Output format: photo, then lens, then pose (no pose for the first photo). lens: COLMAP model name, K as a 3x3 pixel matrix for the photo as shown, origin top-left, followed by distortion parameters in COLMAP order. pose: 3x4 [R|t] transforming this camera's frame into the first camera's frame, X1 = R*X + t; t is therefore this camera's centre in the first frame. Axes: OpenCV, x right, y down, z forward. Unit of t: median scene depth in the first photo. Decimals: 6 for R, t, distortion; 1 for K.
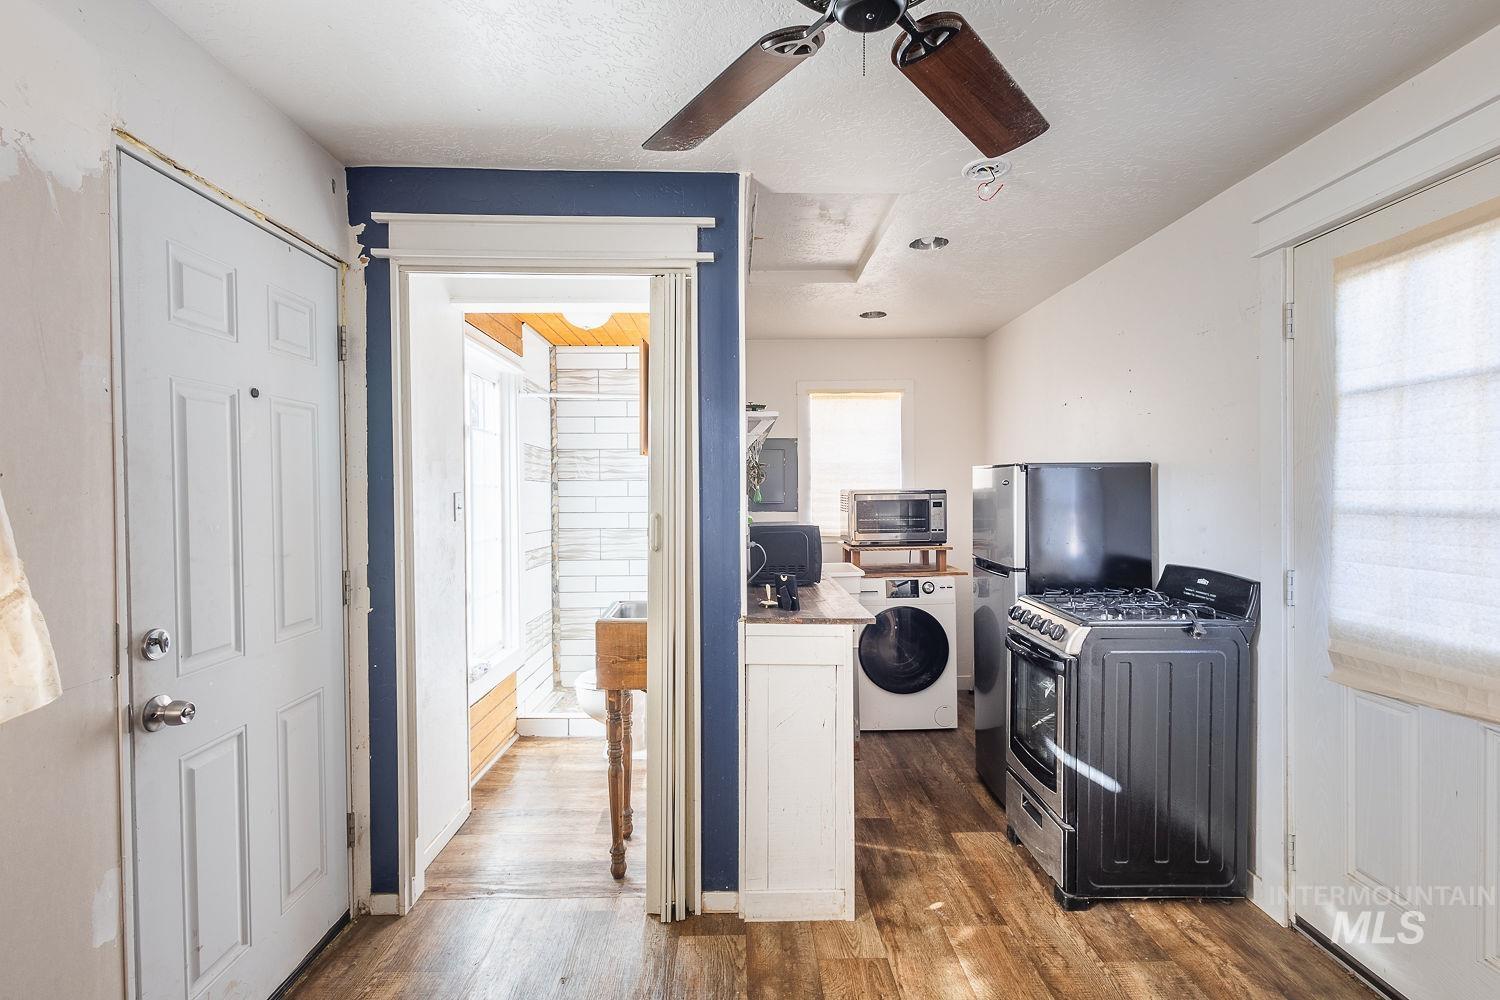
lens RADIAL K [[701.1, 0, 748.8], [0, 701.1, 502.6], [0, 0, 1]] dist [0.003314, 0.000460]
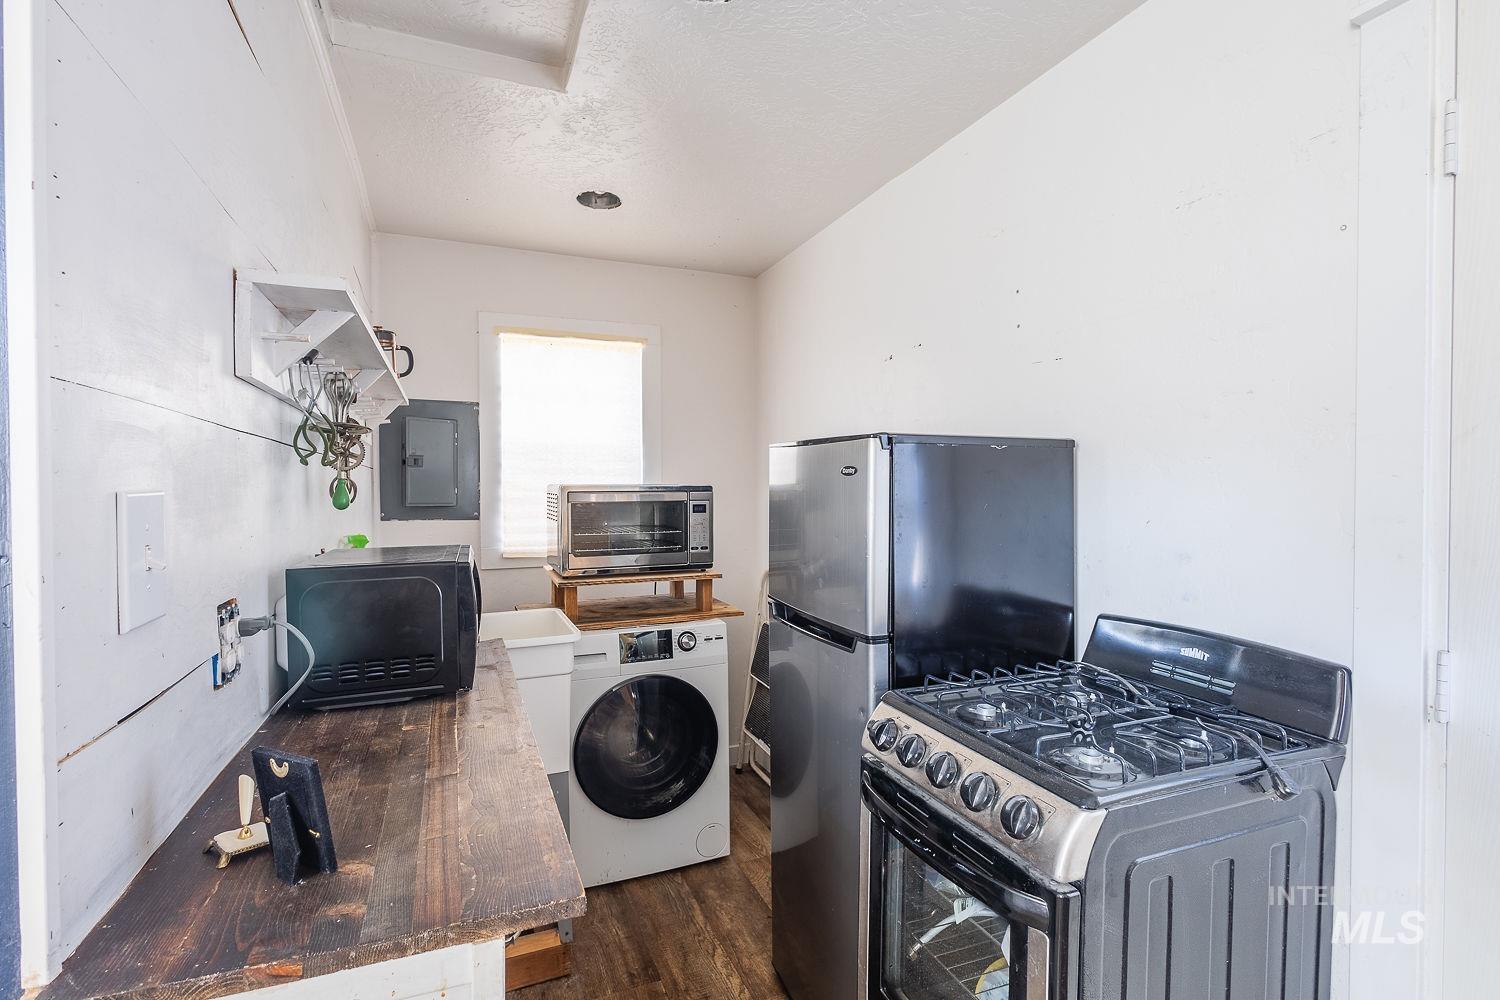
lens RADIAL K [[701.1, 0, 748.8], [0, 701.1, 502.6], [0, 0, 1]] dist [0.003314, 0.000460]
pose [[0.930499, -0.000404, 0.366293, 0.076737], [-0.000236, 0.999999, 0.001702, -0.004006], [-0.366294, -0.001670, 0.930498, 0.390785]]
